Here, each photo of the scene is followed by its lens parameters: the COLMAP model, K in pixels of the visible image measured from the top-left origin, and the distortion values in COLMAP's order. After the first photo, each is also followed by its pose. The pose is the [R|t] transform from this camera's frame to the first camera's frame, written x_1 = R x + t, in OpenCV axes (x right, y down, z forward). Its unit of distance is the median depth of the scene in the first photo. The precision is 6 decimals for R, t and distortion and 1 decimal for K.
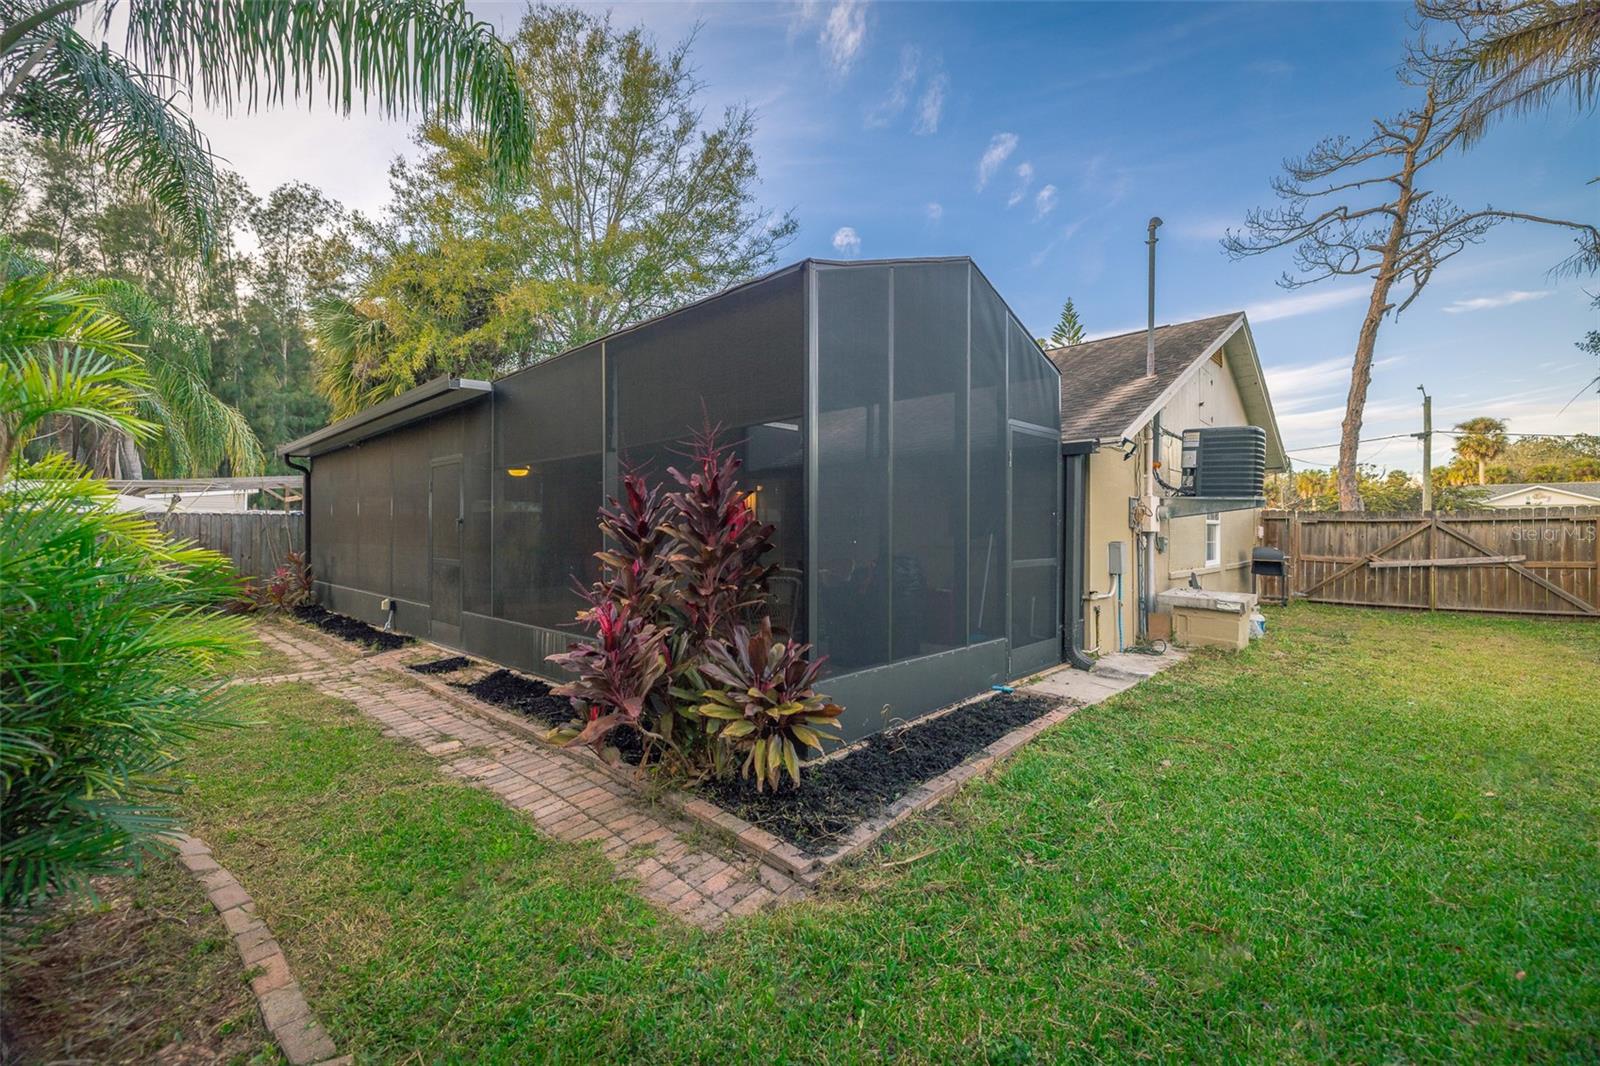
lens RADIAL K [[663.5, 0, 800.0], [0, 663.5, 533.0], [0, 0, 1]] dist [-0.001458, -0.000208]
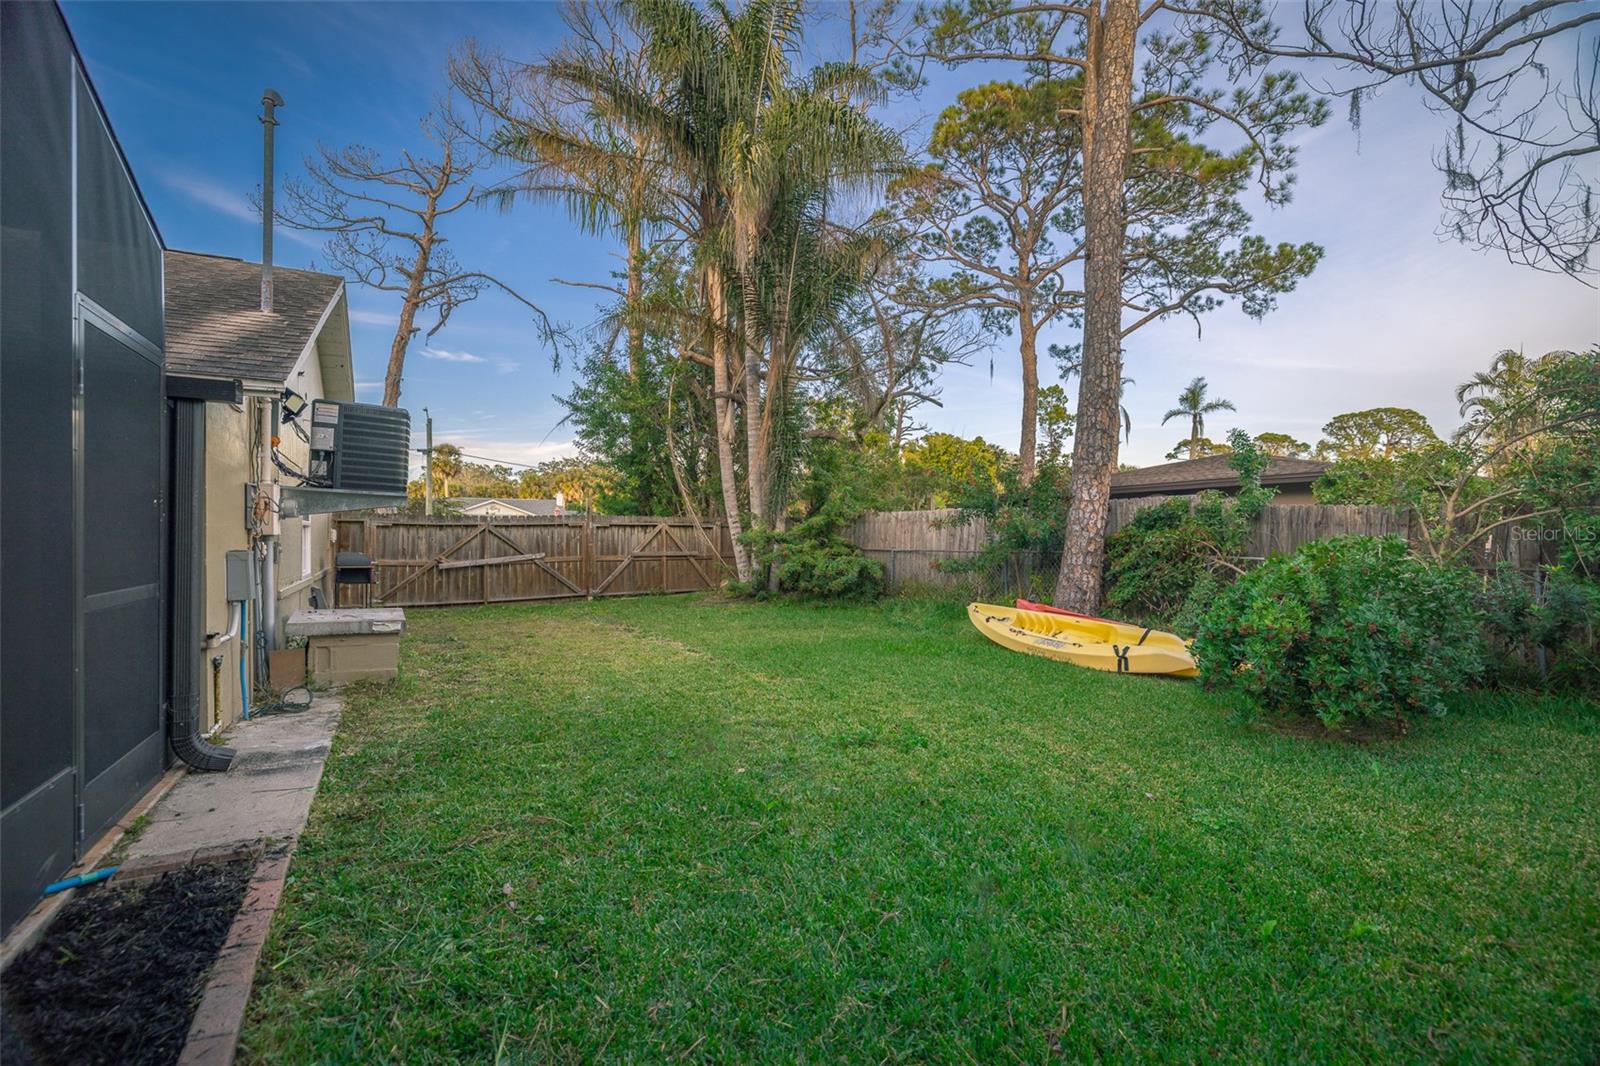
lens RADIAL K [[663.5, 0, 800.0], [0, 663.5, 533.0], [0, 0, 1]] dist [-0.001458, -0.000208]
pose [[0.264980, -0.000982, 0.964253, 0.001246], [0.007037, 0.999975, -0.000915, 0.000525], [-0.964228, 0.007028, 0.264980, 0.184618]]
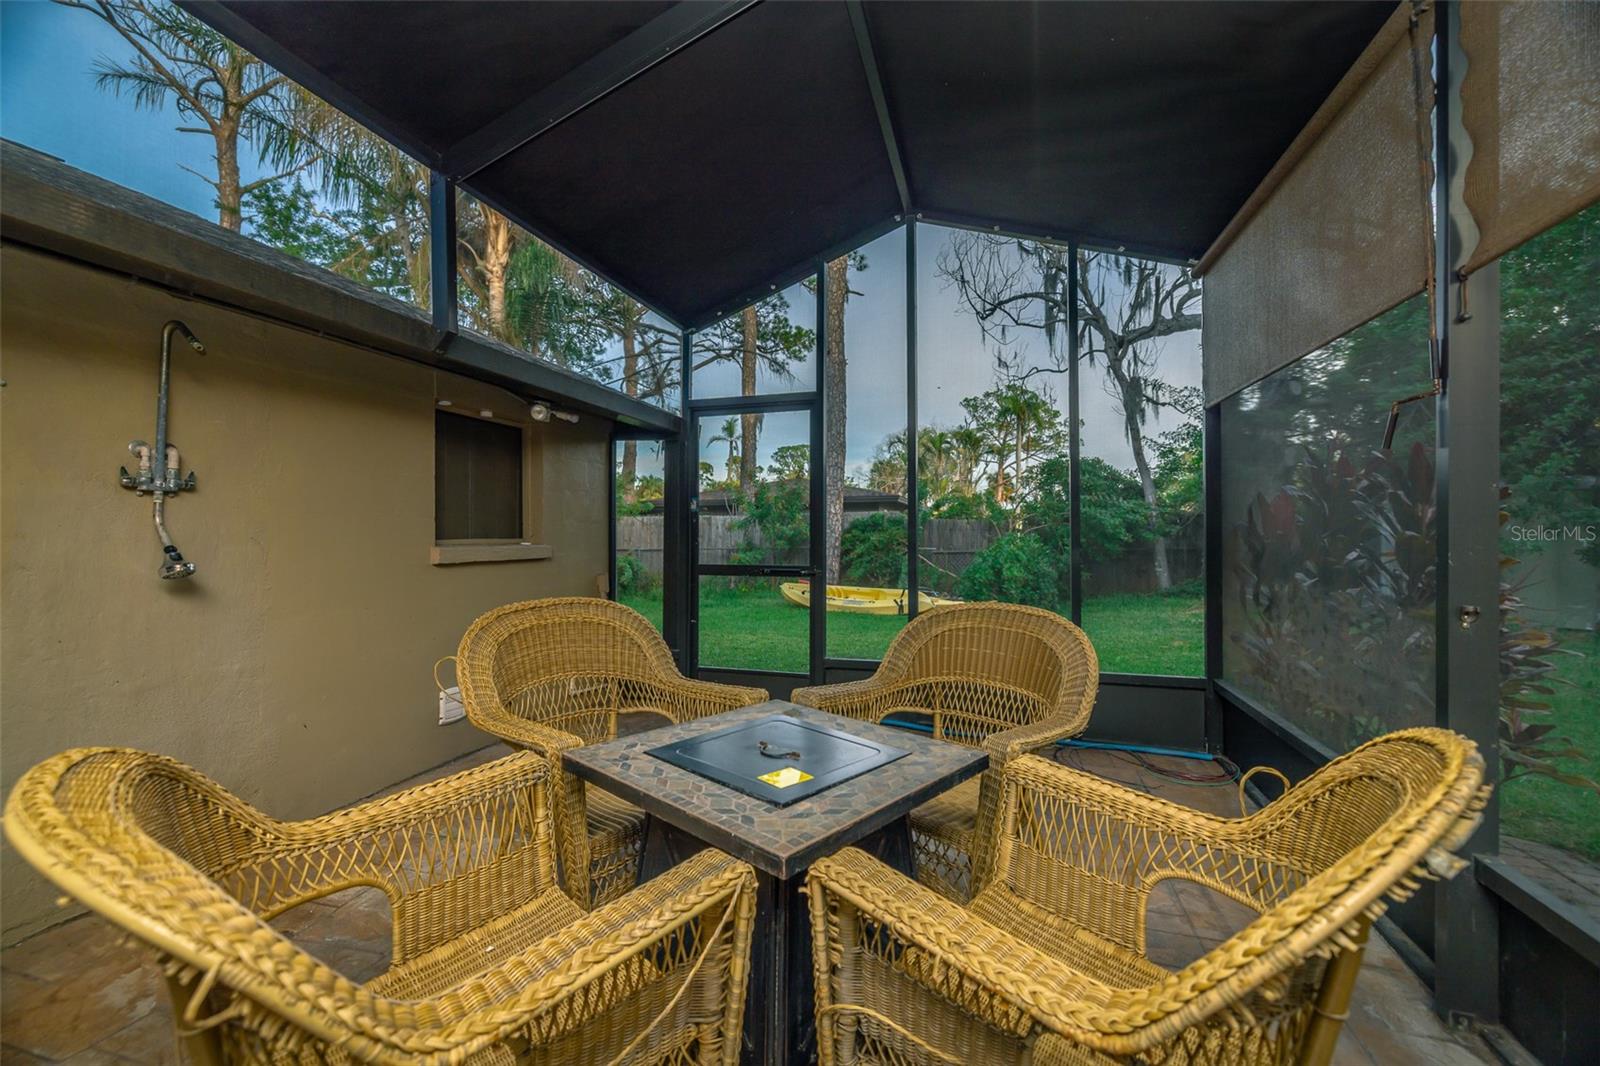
lens RADIAL K [[663.5, 0, 800.0], [0, 663.5, 533.0], [0, 0, 1]] dist [-0.001458, -0.000208]
pose [[-0.457895, 0.003245, 0.889000, -0.121558], [0.007963, 0.999968, 0.000451, -0.000569], [-0.888971, 0.007286, -0.457906, 0.491492]]
